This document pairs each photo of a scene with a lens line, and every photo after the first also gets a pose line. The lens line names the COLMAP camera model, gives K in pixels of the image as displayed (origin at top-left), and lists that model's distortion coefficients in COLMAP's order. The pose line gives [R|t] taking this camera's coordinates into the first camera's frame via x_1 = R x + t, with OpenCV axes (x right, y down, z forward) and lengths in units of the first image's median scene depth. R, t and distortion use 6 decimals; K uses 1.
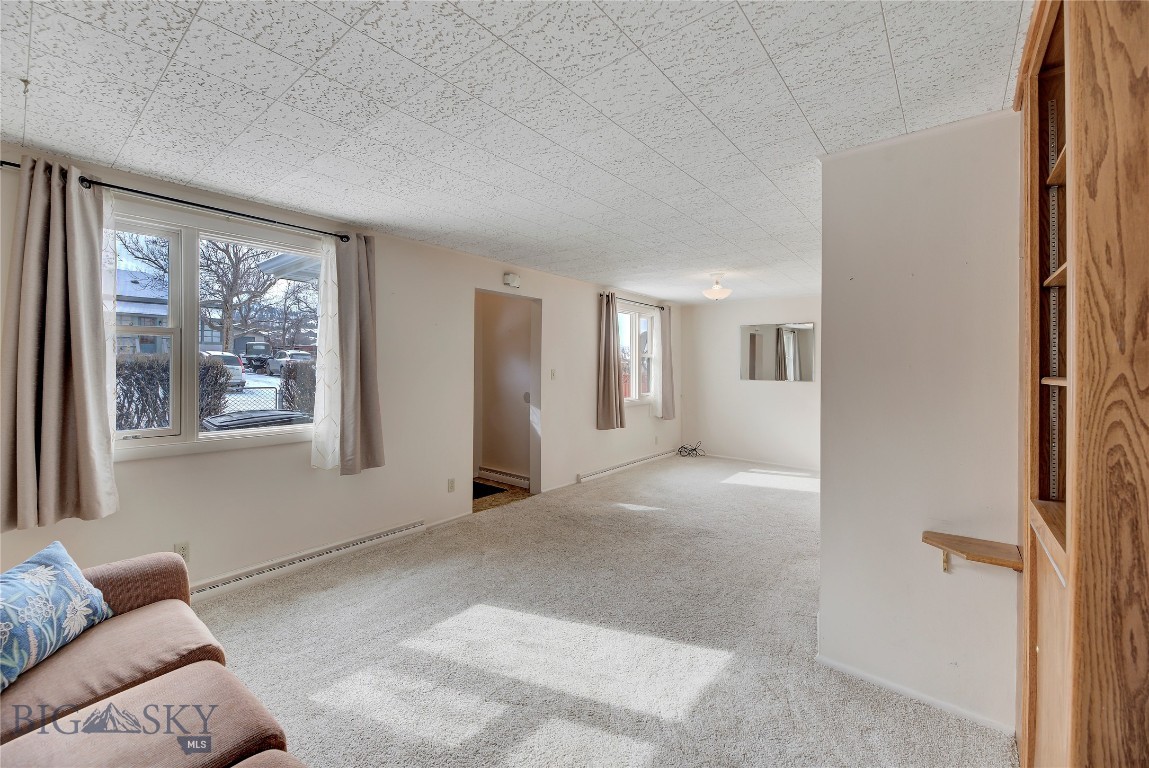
lens RADIAL K [[465.1, 0, 580.0], [0, 465.1, 363.9], [0, 0, 1]] dist [0.000552, -0.000125]
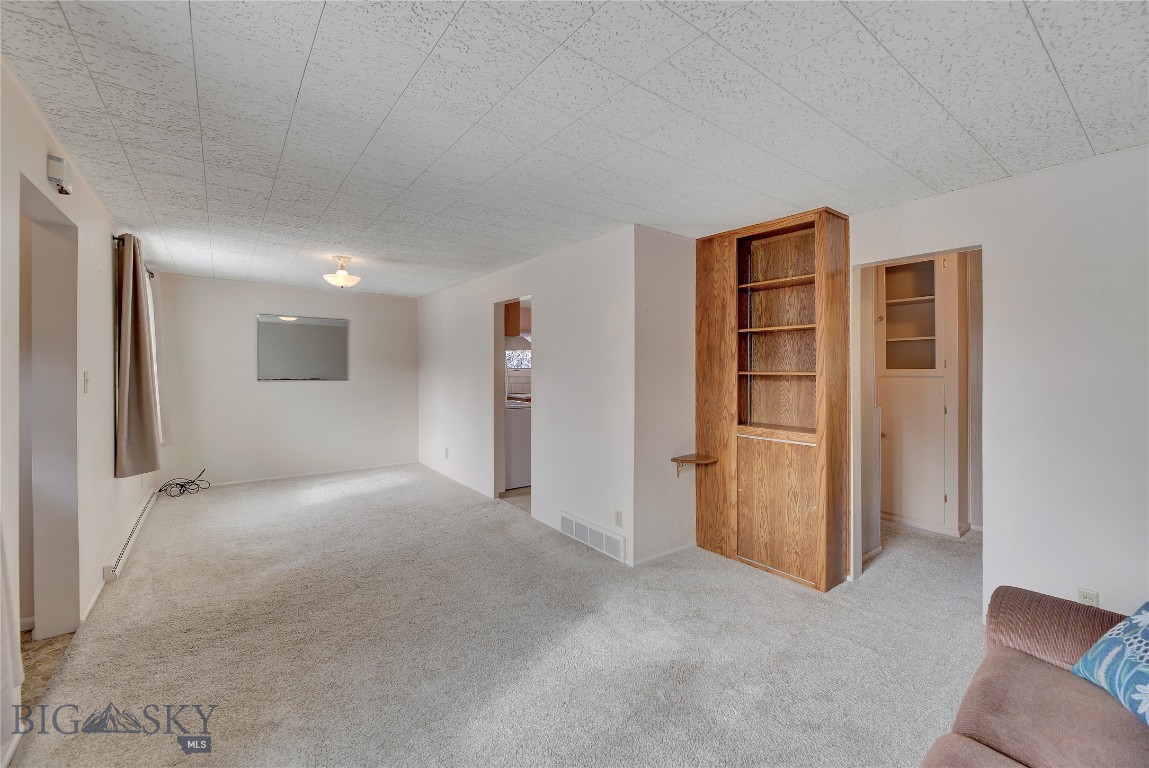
lens RADIAL K [[465.1, 0, 580.0], [0, 465.1, 363.9], [0, 0, 1]] dist [0.000552, -0.000125]
pose [[0.236987, 0.002094, 0.971510, -0.471018], [-0.005875, 0.999982, -0.000722, 0.000630], [-0.971495, -0.005536, 0.236996, 0.406794]]
